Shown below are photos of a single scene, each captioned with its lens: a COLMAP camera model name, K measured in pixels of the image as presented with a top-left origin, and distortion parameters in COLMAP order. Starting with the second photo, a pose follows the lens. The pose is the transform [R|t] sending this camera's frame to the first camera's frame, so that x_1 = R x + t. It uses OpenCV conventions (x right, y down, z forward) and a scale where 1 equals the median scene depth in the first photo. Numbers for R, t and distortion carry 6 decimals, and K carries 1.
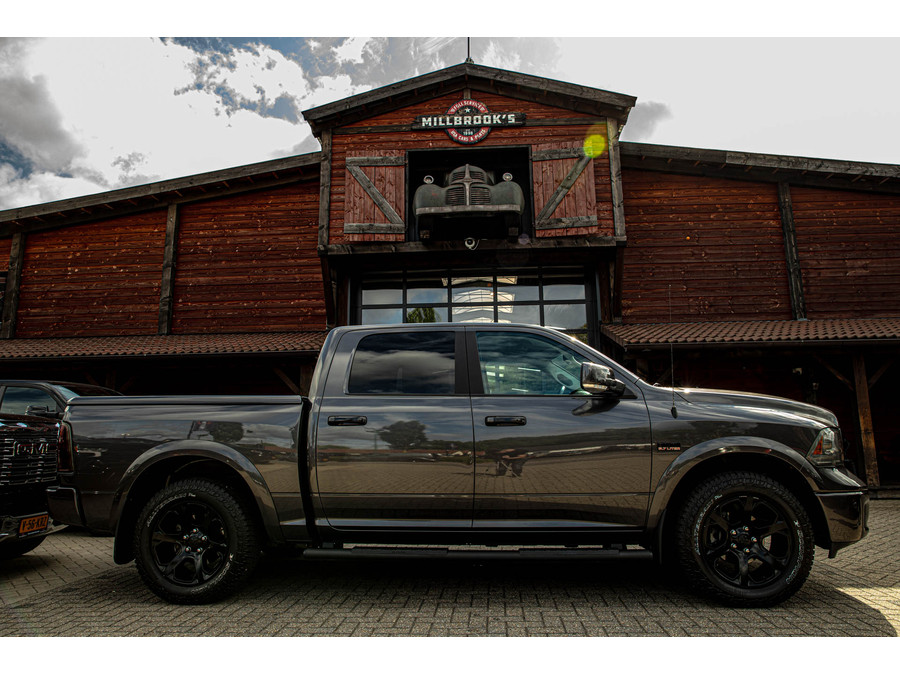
lens RADIAL K [[639.4, 0, 450.2], [0, 639.4, 334.5], [0, 0, 1]] dist [-0.077445, 0.012749]
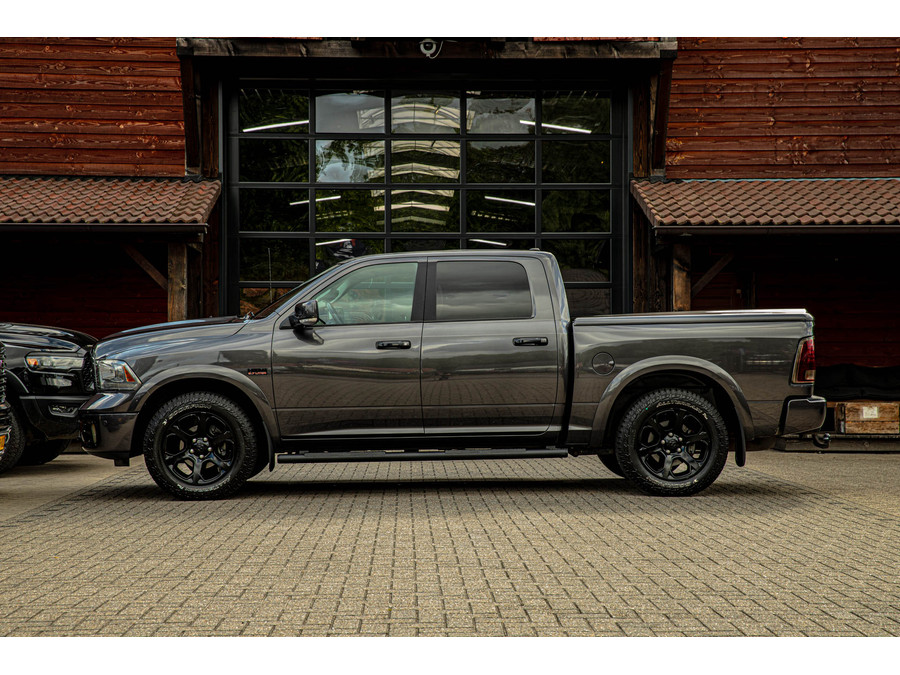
lens RADIAL K [[1749.9, 0, 454.4], [0, 1749.9, 336.7], [0, 0, 1]] dist [0.259106, 0.000000]
pose [[0.995551, 0.012547, 0.093383, -0.286712], [-0.026481, 0.988405, 0.149514, -0.345627], [-0.090424, -0.151322, 0.984340, -2.106855]]
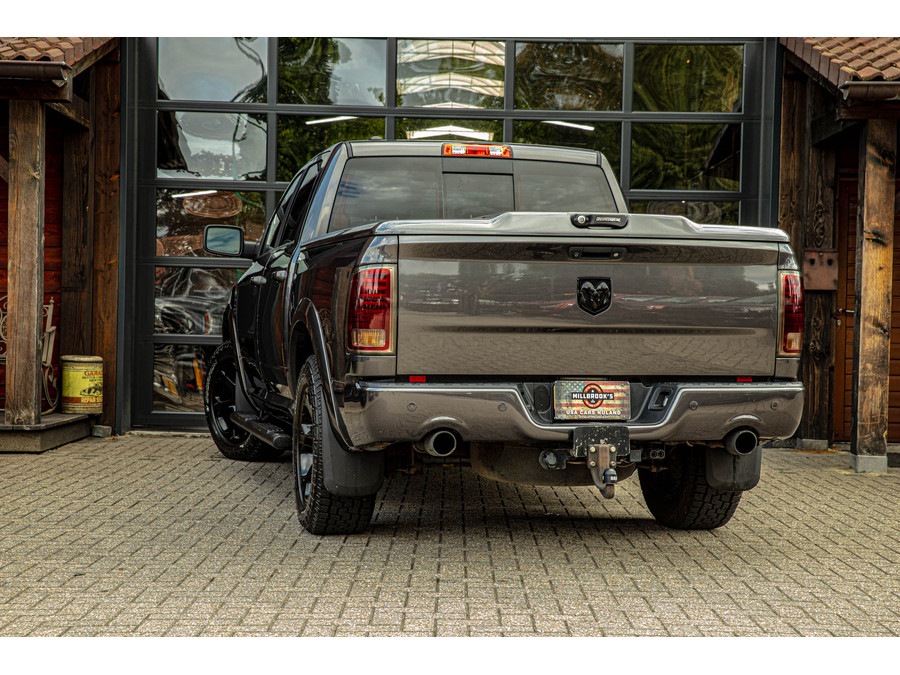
lens RADIAL K [[1749.9, 0, 447.9], [0, 1749.9, 336.2], [0, 0, 1]] dist [0.259106, 0.000000]
pose [[0.997236, 0.032434, 0.066843, -0.099085], [-0.043922, 0.982995, 0.178302, -0.037221], [-0.059923, -0.180745, 0.981703, -0.255471]]
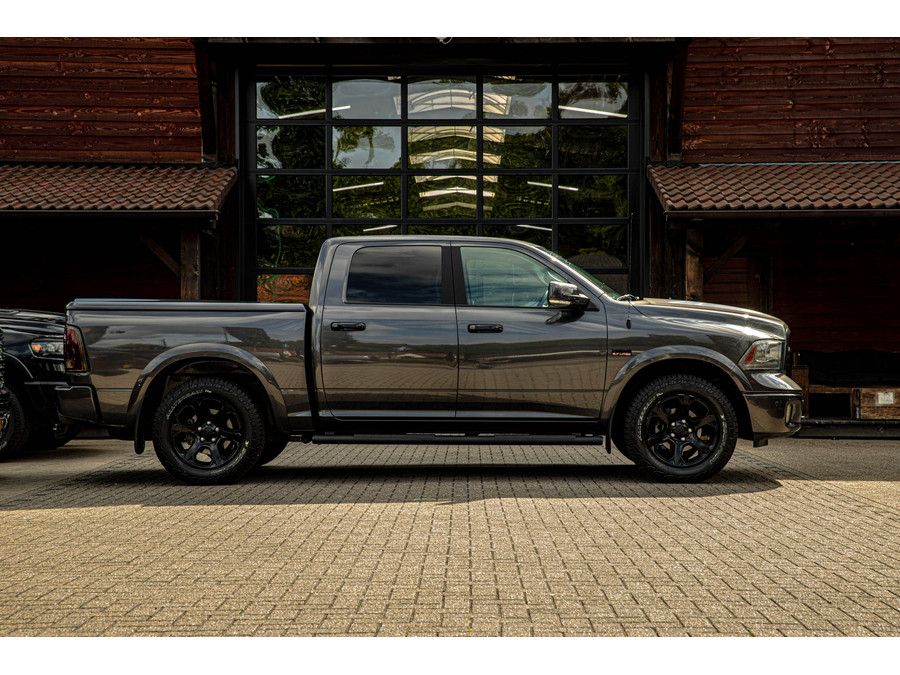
lens RADIAL K [[1749.9, 0, 449.1], [0, 1749.9, 335.8], [0, 0, 1]] dist [0.259106, 0.000000]
pose [[0.998349, 0.010916, 0.056391, -0.157034], [-0.019724, 0.987226, 0.158099, -0.349944], [-0.053945, -0.158950, 0.985812, -2.116600]]
